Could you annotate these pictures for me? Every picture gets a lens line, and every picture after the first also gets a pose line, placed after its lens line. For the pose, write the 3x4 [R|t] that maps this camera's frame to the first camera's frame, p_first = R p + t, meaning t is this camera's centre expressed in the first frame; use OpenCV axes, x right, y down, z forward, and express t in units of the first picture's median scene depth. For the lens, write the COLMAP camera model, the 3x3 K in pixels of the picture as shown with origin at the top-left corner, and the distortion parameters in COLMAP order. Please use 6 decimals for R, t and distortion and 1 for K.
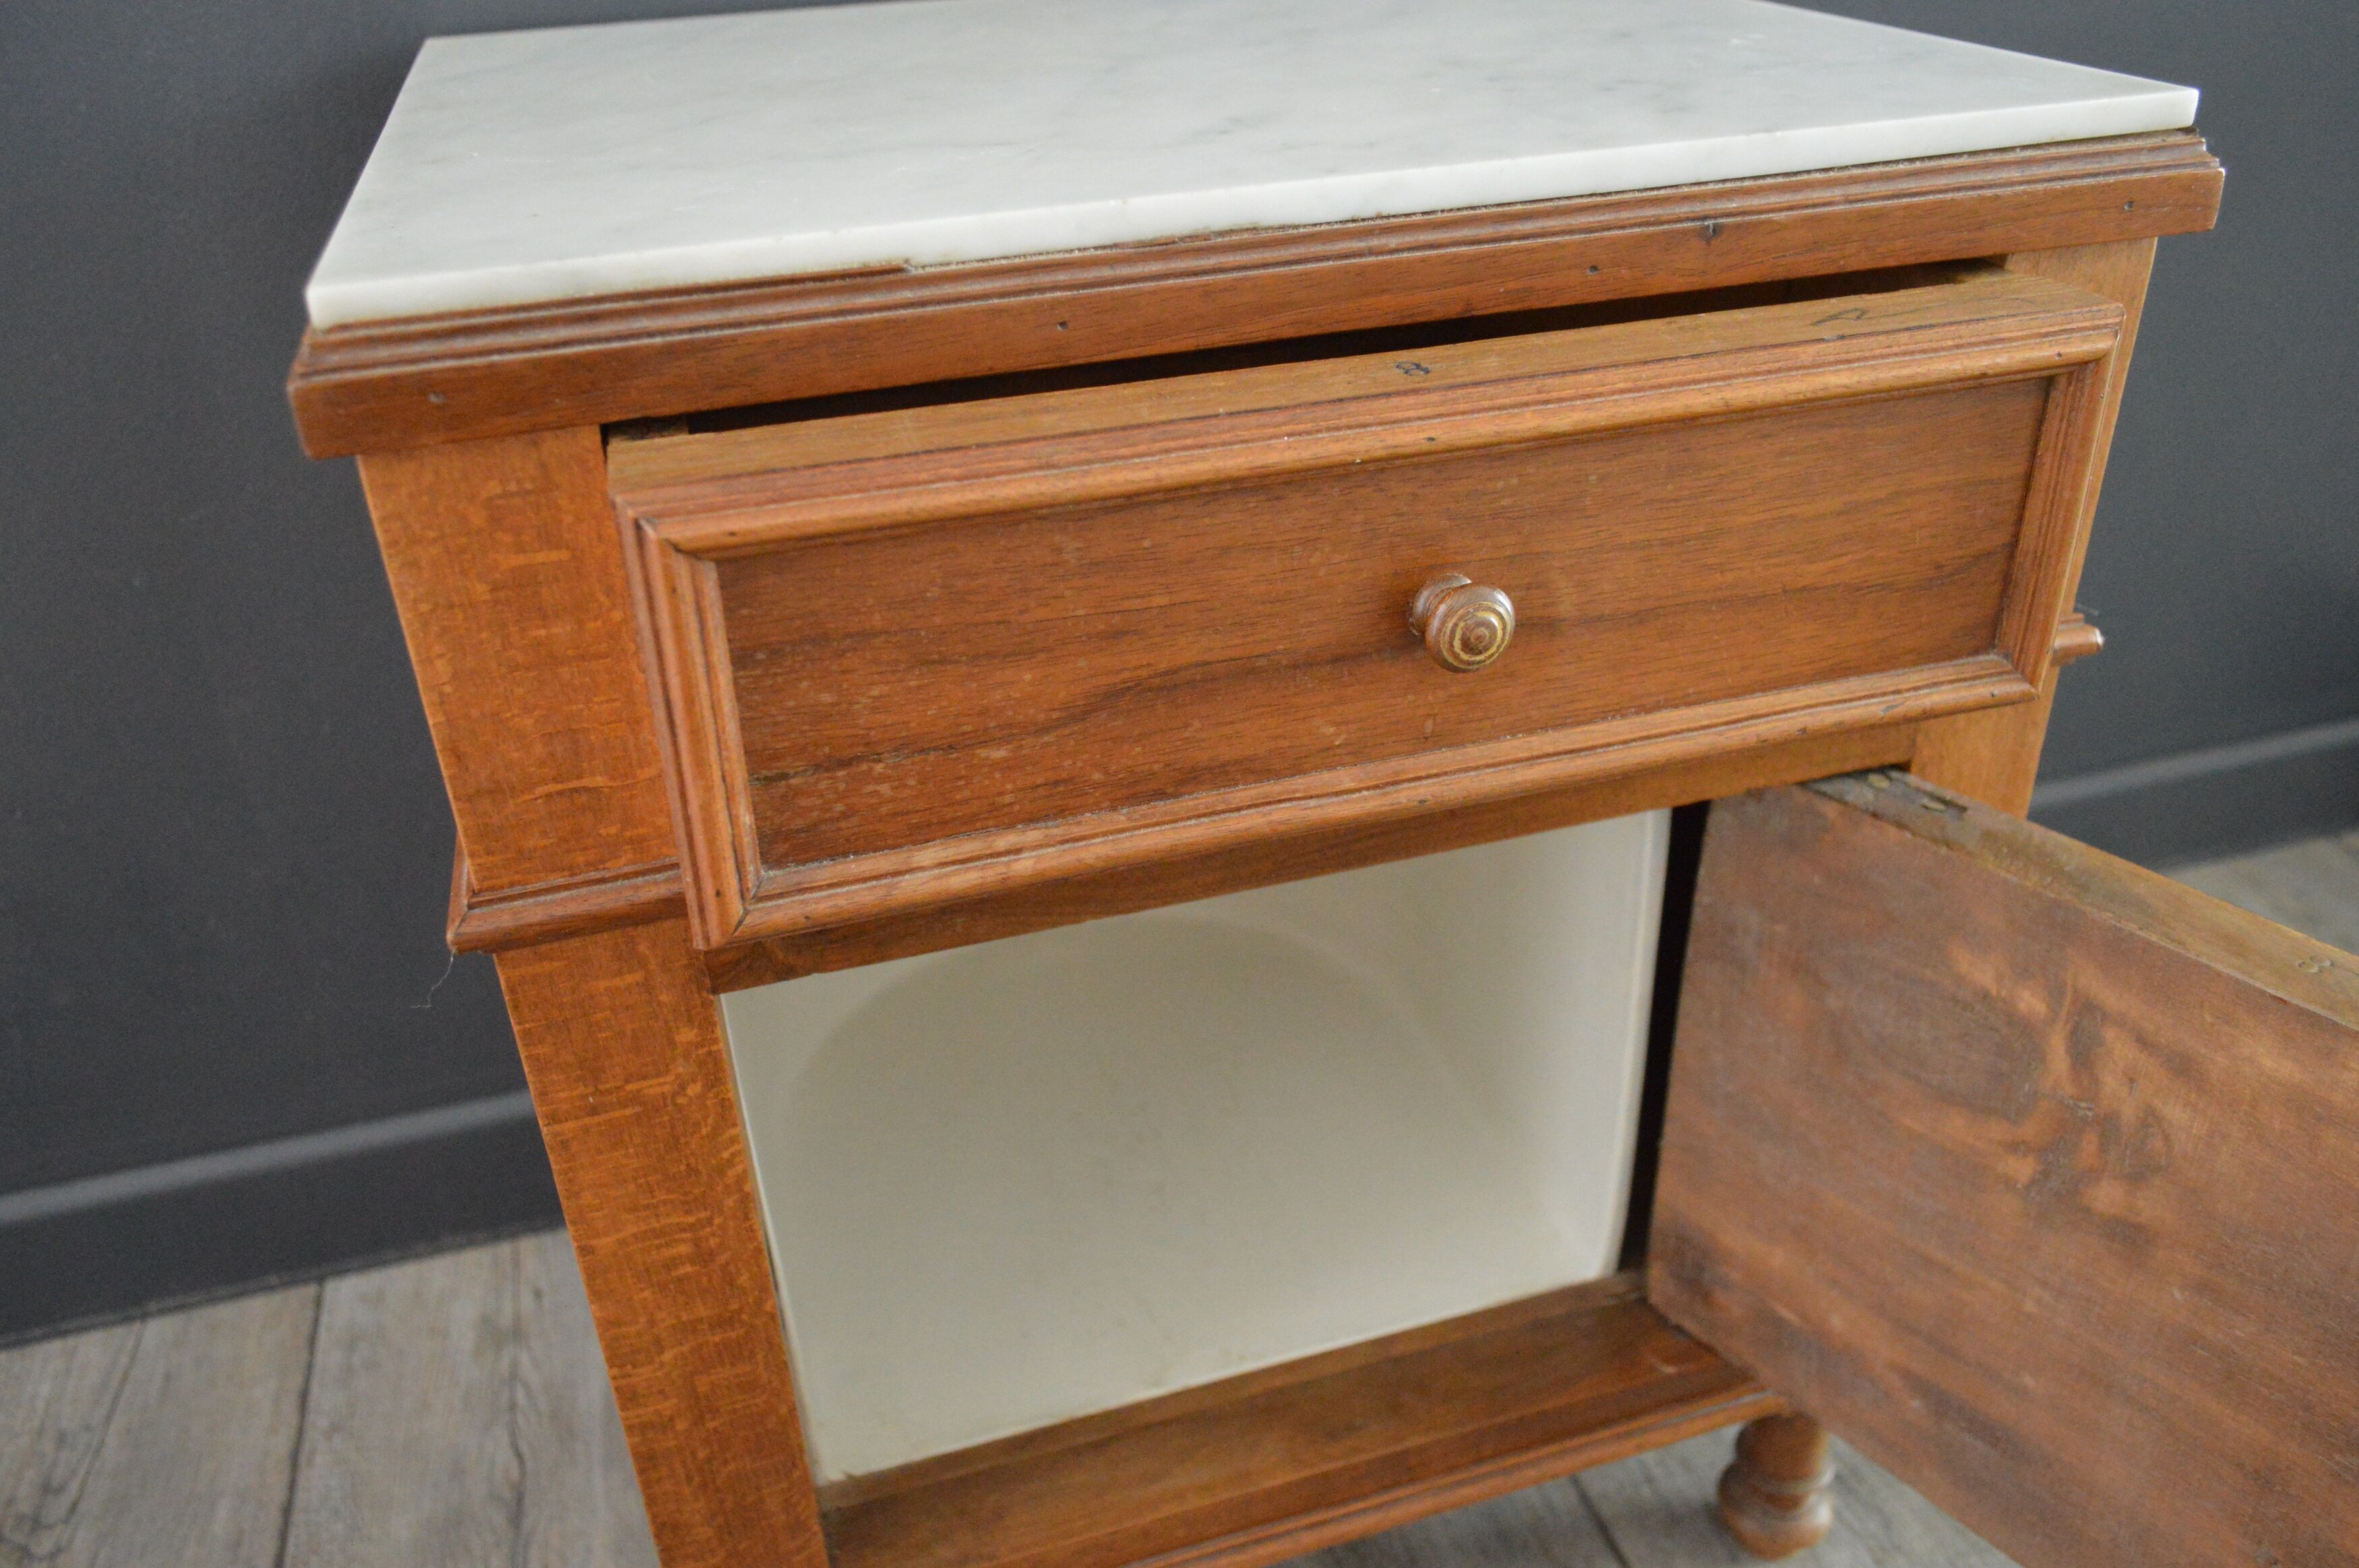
lens RADIAL K [[1833.9, 0, 1194.4], [0, 1833.9, 787.0], [0, 0, 1]] dist [-0.013256, 0.003679]
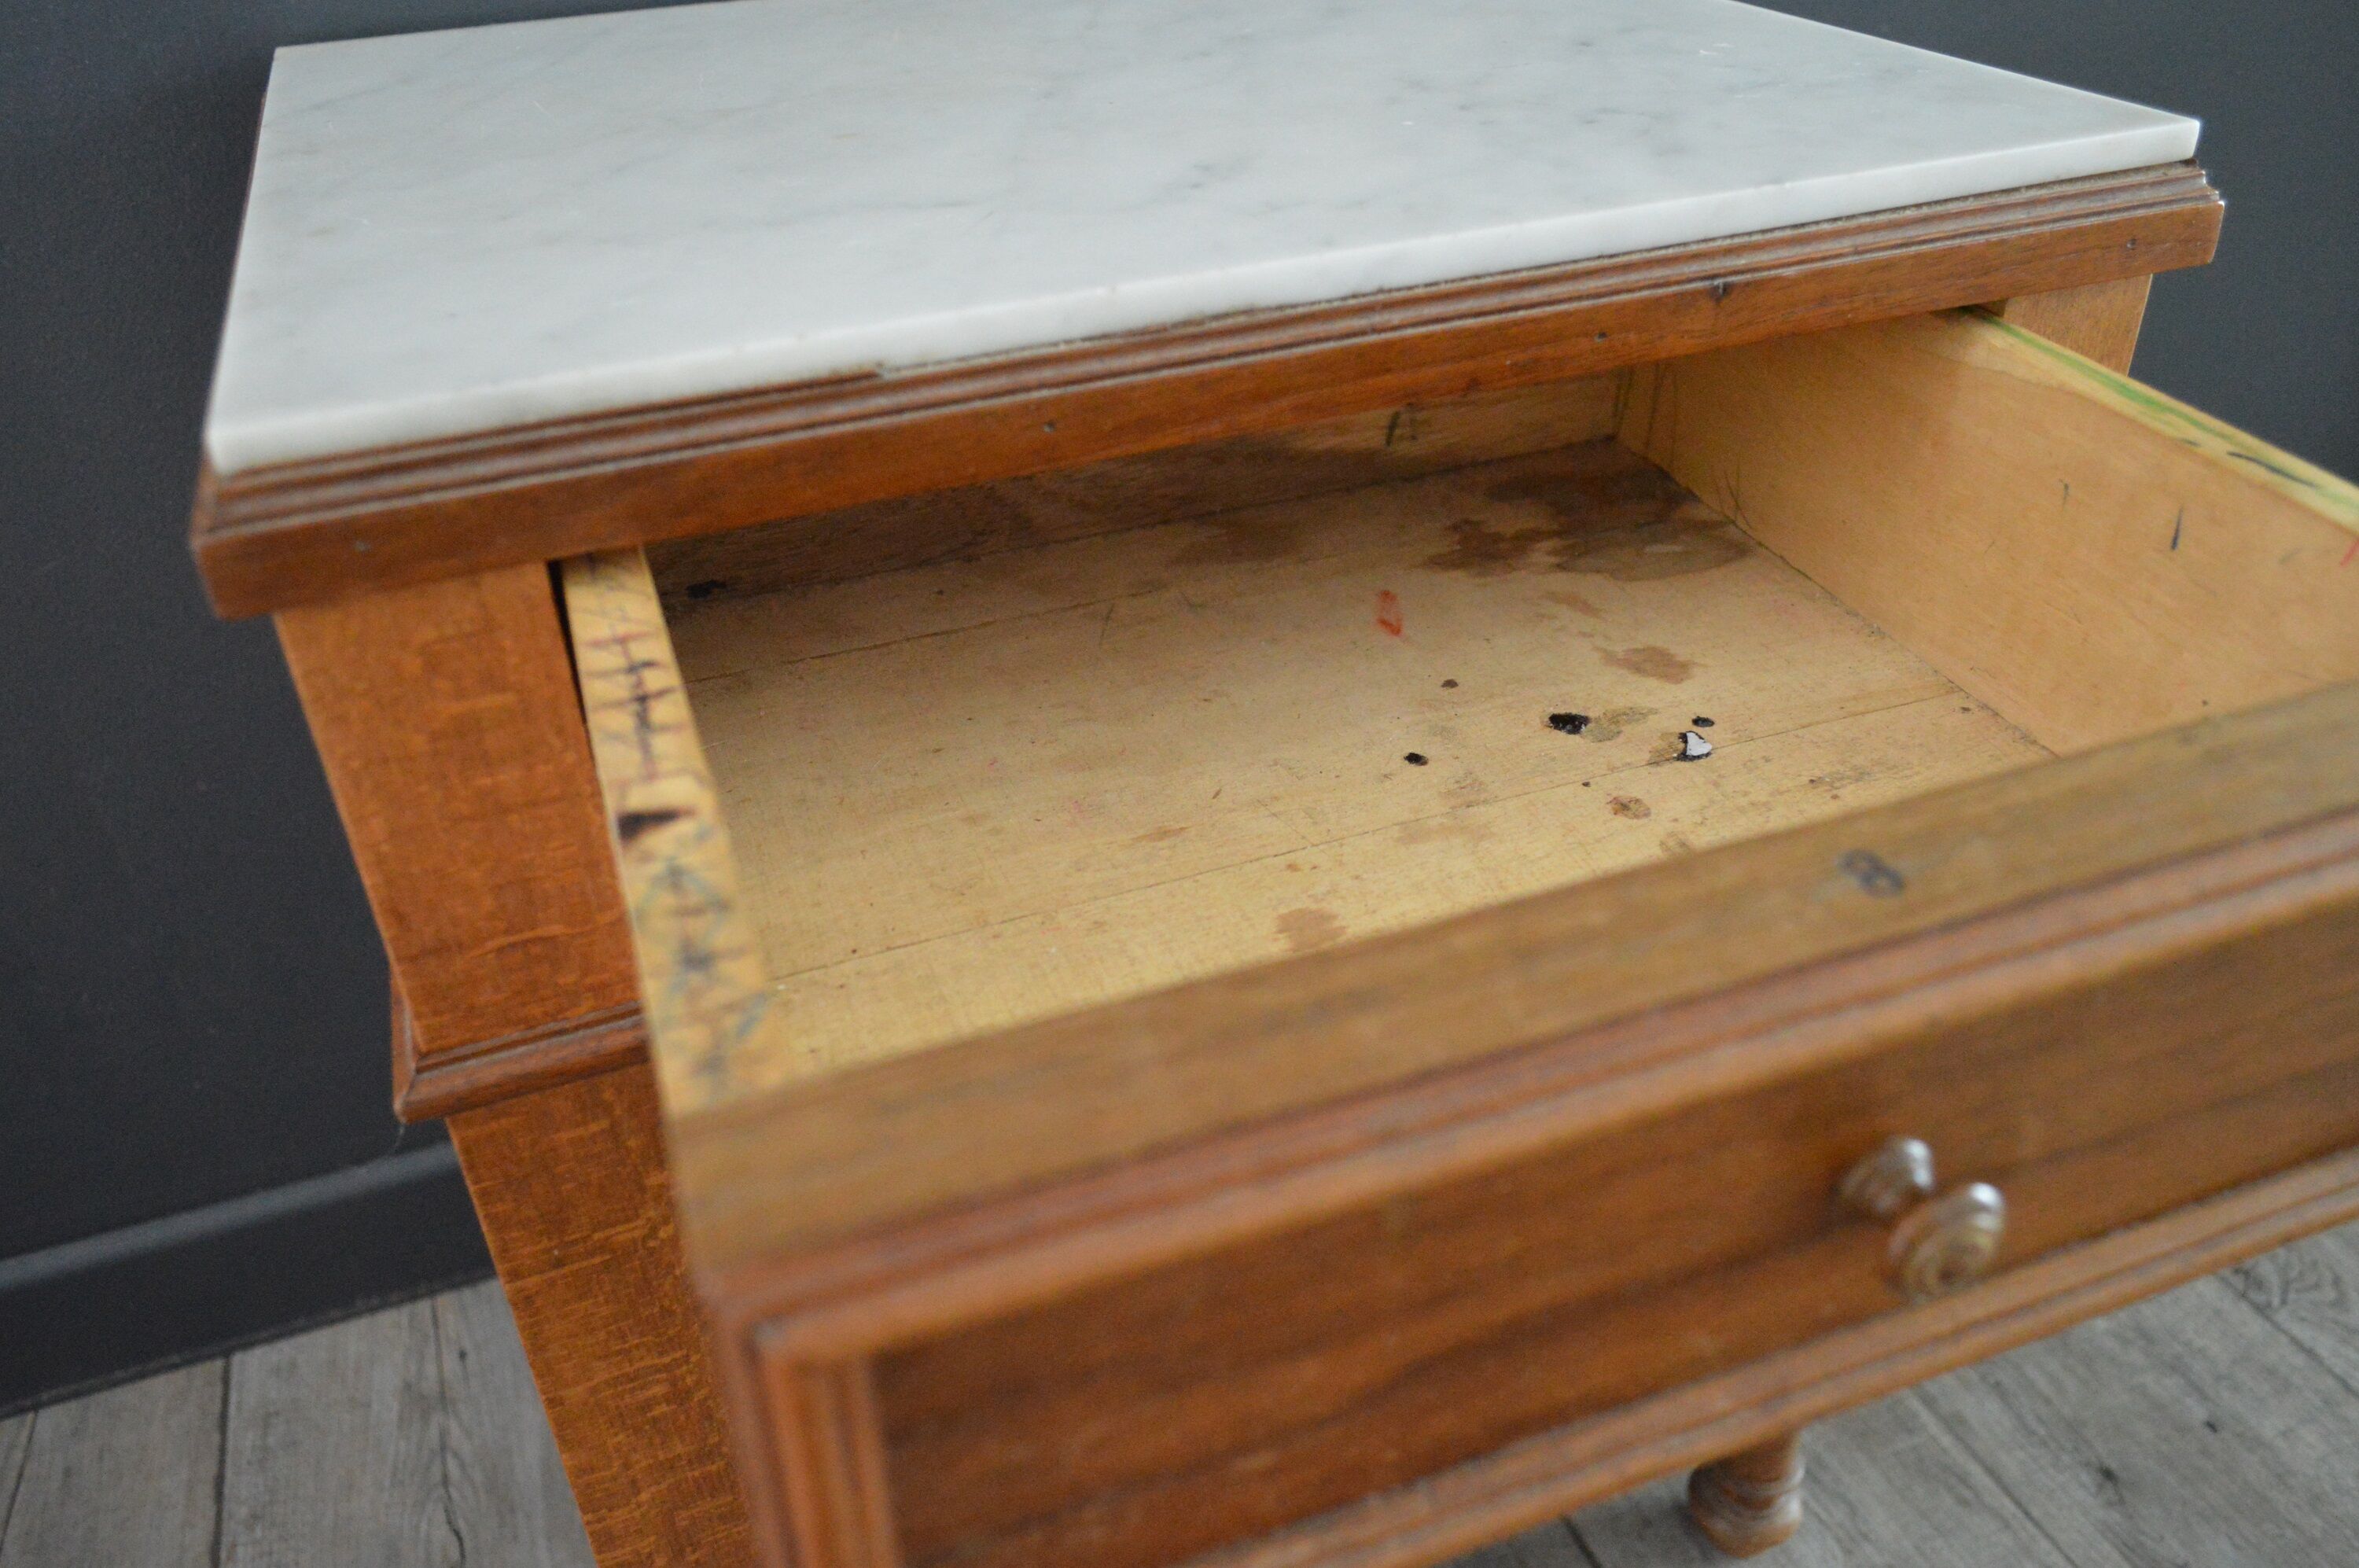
lens RADIAL K [[1834.1, 0, 1194.4], [0, 1834.1, 781.1], [0, 0, 1]] dist [-0.013256, 0.003679]
pose [[0.996590, -0.042141, 0.070937, -0.054215], [0.039004, 0.998223, 0.045041, -0.084184], [-0.072709, -0.042121, 0.996463, 0.053365]]
